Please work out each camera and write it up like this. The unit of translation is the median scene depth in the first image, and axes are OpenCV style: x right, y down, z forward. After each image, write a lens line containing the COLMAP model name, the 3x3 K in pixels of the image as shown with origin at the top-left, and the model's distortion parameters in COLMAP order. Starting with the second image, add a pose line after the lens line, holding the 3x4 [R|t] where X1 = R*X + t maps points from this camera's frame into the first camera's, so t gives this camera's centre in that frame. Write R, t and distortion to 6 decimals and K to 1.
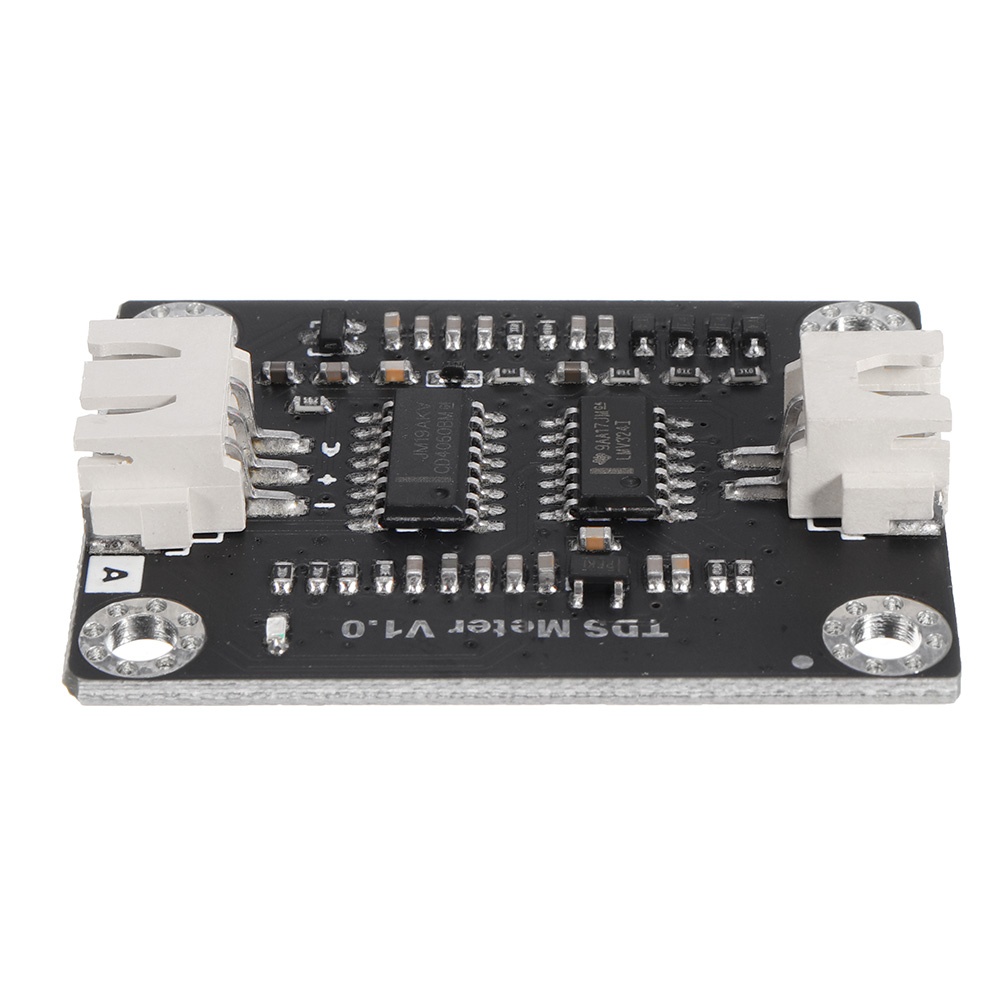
lens RADIAL K [[4113.5, 0, 504.3], [0, 4113.5, 499.6], [0, 0, 1]] dist [0.065231, 0.000000]
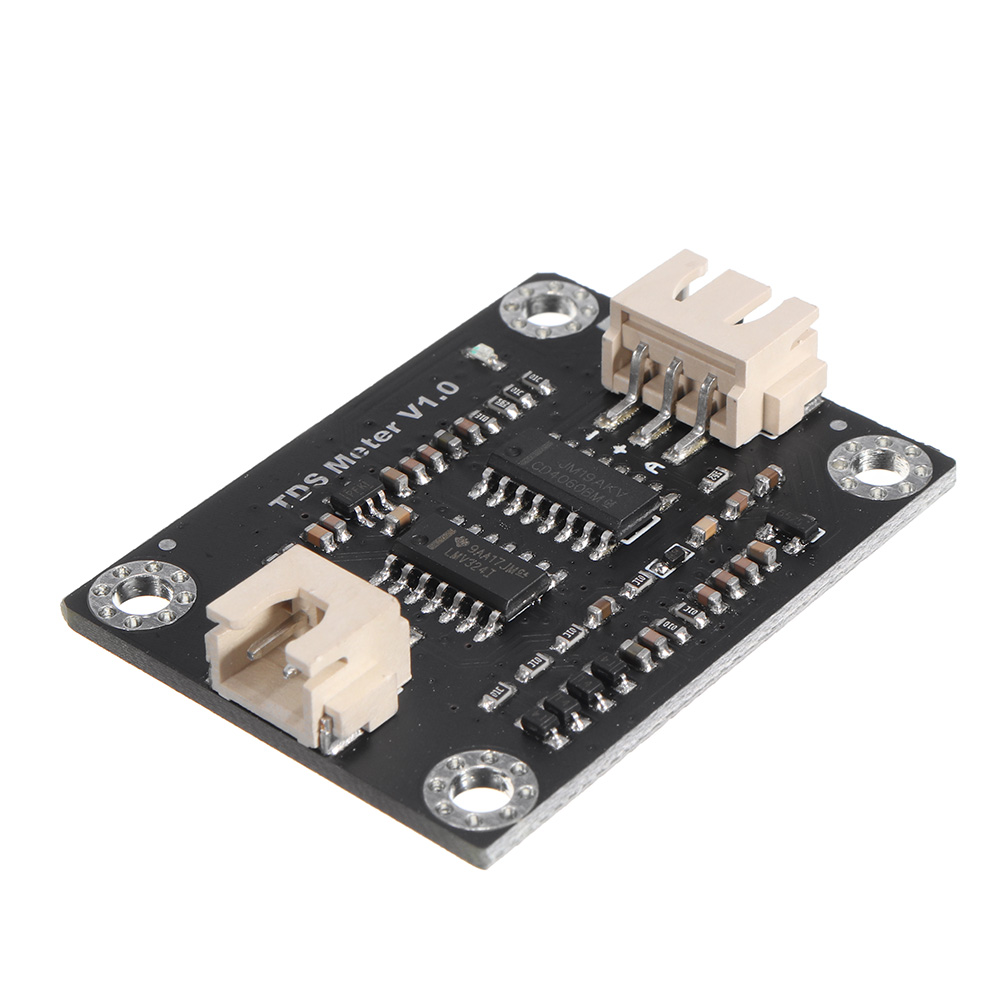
lens RADIAL K [[3801.3, 0, 502.1], [0, 3801.3, 499.9], [0, 0, 1]] dist [-0.023609, 0.000000]
pose [[-0.641459, 0.496875, -0.584505, 0.641851], [-0.438165, 0.388116, 0.810788, -0.894912], [0.629716, 0.776197, -0.031247, 1.062998]]
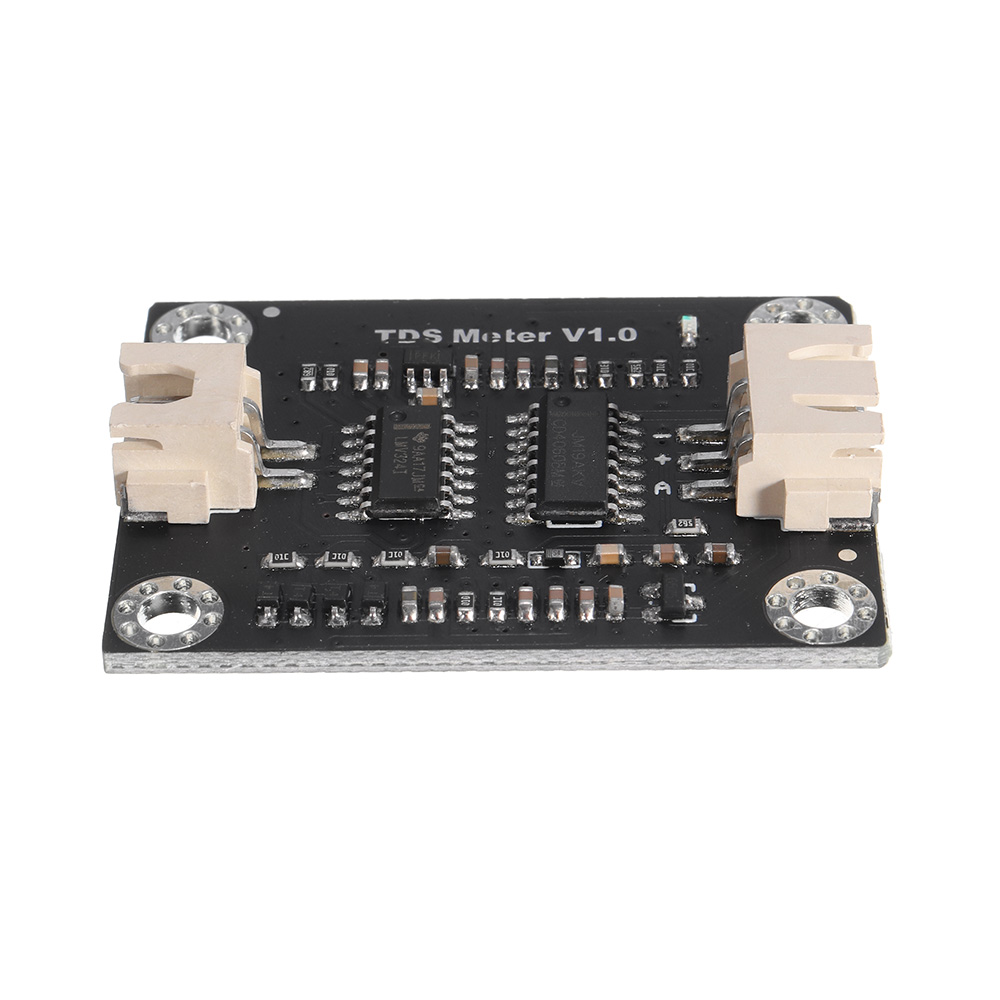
lens RADIAL K [[3801.3, 0, 492.9], [0, 3801.3, 499.7], [0, 0, 1]] dist [-0.023609, 0.000000]
pose [[-0.999427, 0.026815, 0.020670, -0.018253], [0.026333, 0.231909, 0.972381, -1.063905], [0.021281, 0.972368, -0.232482, 1.301988]]
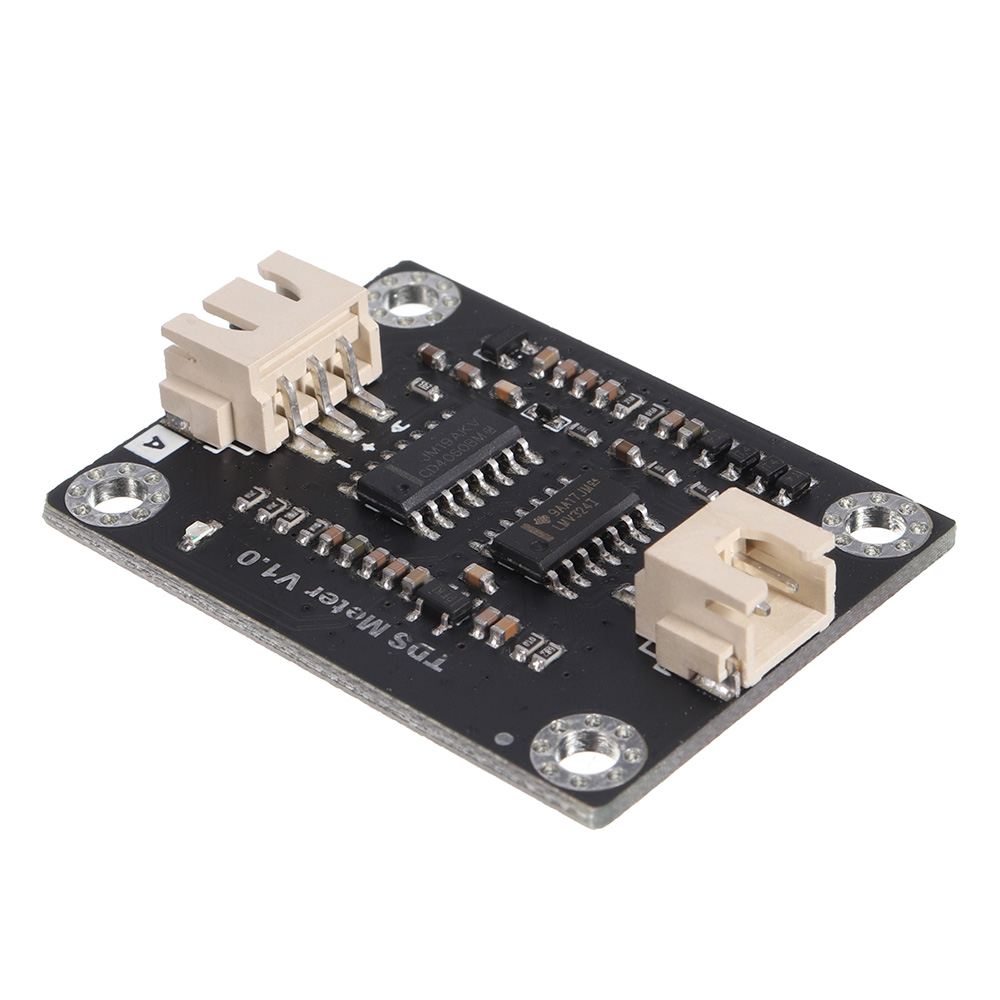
lens RADIAL K [[3801.3, 0, 497.7], [0, 3801.3, 497.5], [0, 0, 1]] dist [-0.023609, 0.000000]
pose [[0.760109, 0.387585, -0.521548, 0.573548], [-0.374256, 0.917266, 0.136215, -0.157996], [0.531194, 0.091654, 0.842278, 0.117410]]
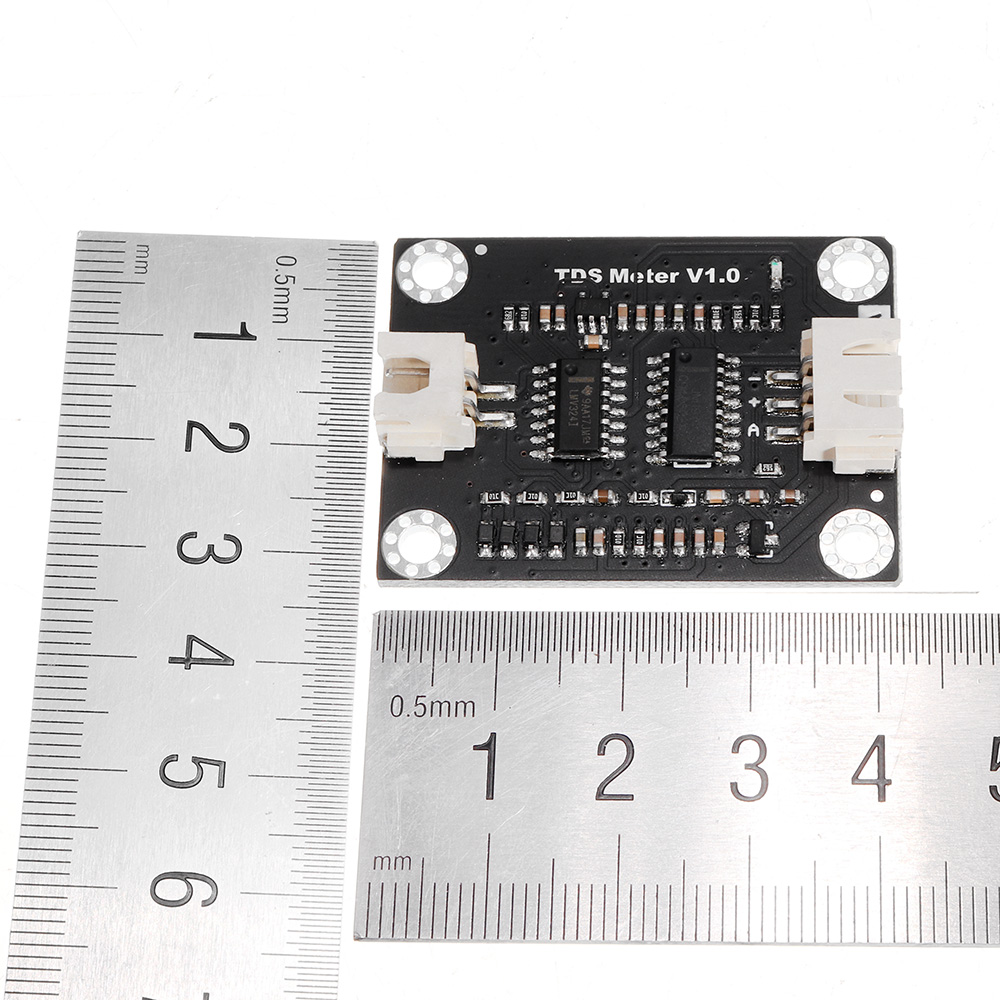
lens RADIAL K [[3559.8, 0, 501.0], [0, 3559.8, 501.1], [0, 0, 1]] dist [-0.140470, 0.000000]
pose [[-0.996469, 0.016434, 0.082343, -0.060769], [0.076927, -0.214376, 0.973717, -1.461324], [0.033655, 0.976613, 0.212355, 0.760994]]
